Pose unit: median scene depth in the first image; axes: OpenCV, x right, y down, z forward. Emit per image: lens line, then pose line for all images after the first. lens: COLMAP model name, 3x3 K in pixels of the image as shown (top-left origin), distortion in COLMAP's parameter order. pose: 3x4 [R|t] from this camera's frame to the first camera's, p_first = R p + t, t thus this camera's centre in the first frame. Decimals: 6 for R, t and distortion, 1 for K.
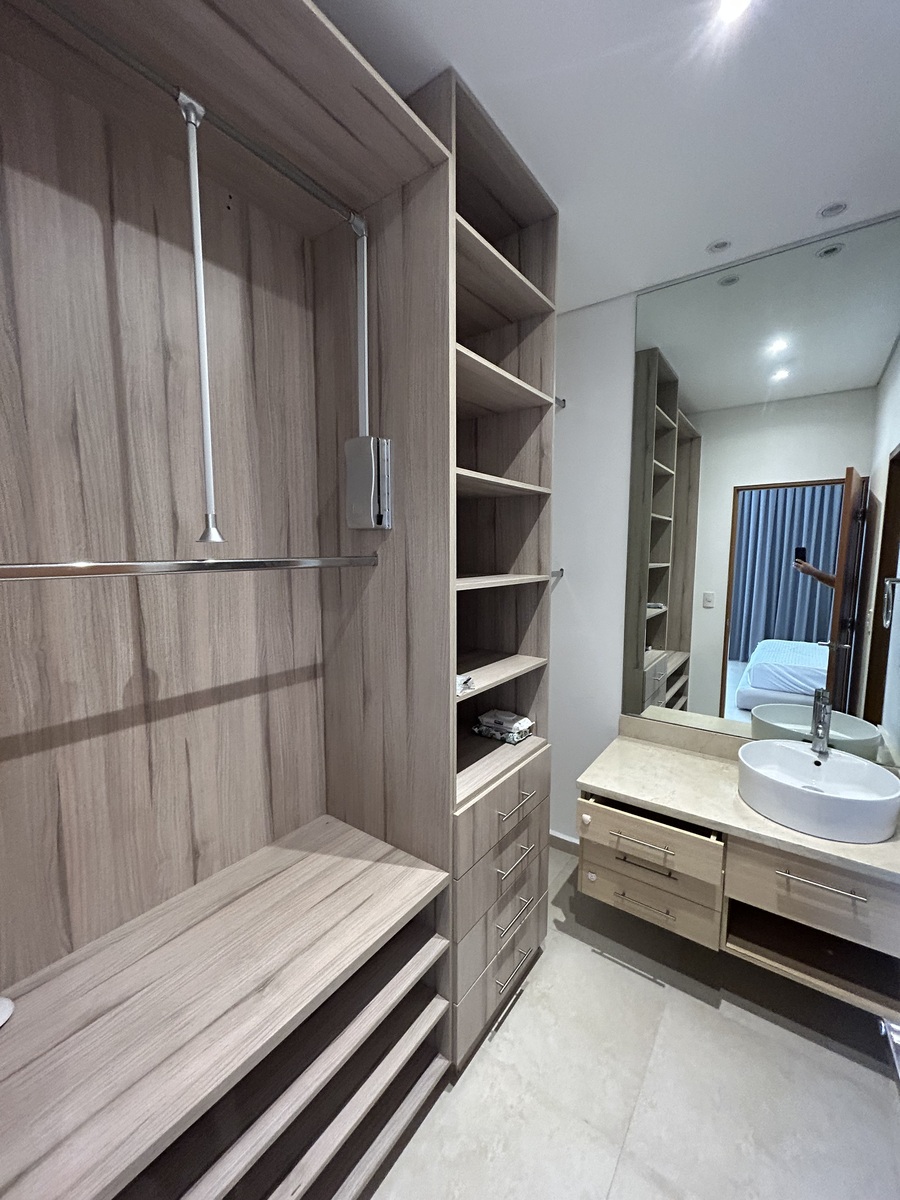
lens RADIAL K [[486.2, 0, 451.2], [0, 486.2, 602.7], [0, 0, 1]] dist [-0.001714, 0.000721]
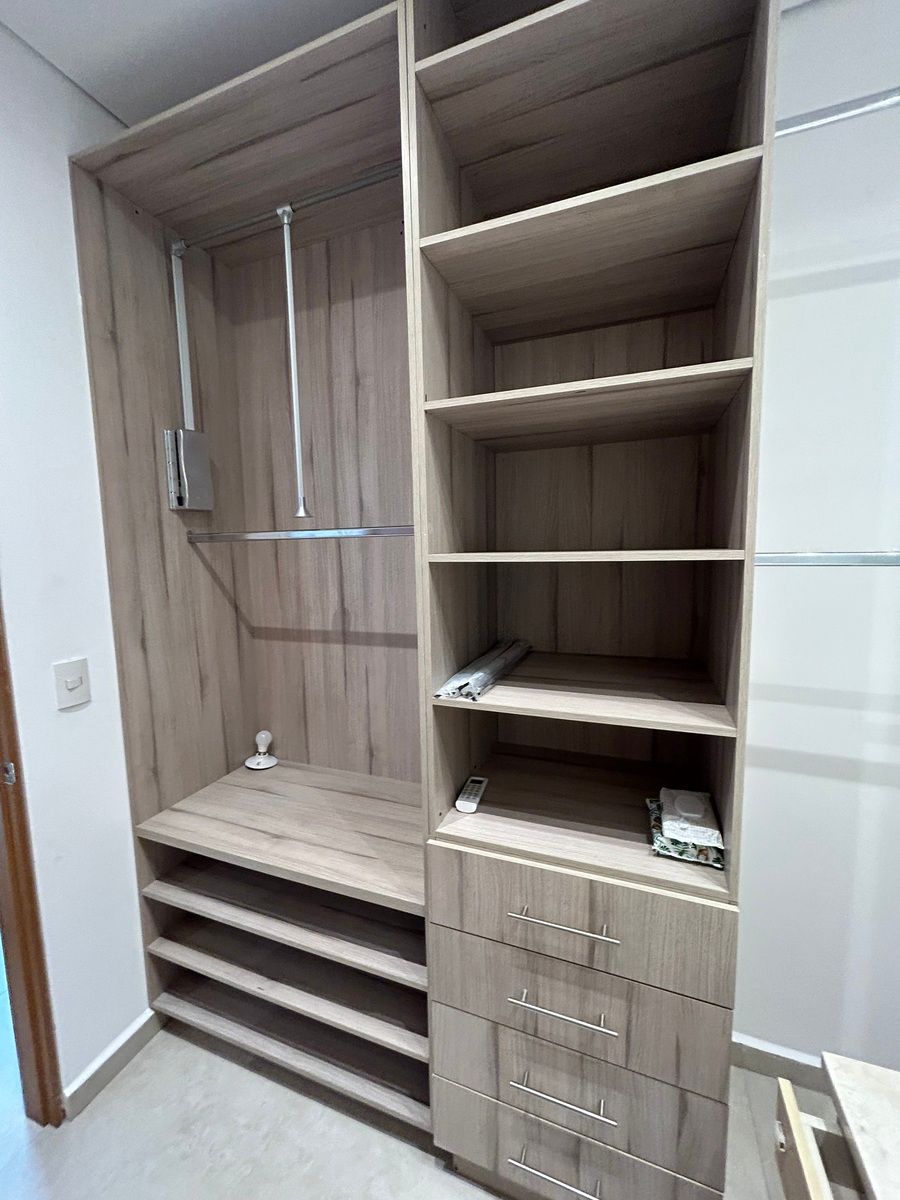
lens RADIAL K [[486.2, 0, 449.3], [0, 486.2, 603.6], [0, 0, 1]] dist [-0.001714, 0.000721]
pose [[0.256596, 0.104705, -0.960830, 0.855994], [-0.088674, 0.992472, 0.084472, -0.027227], [0.962442, 0.063525, 0.263949, 0.909267]]
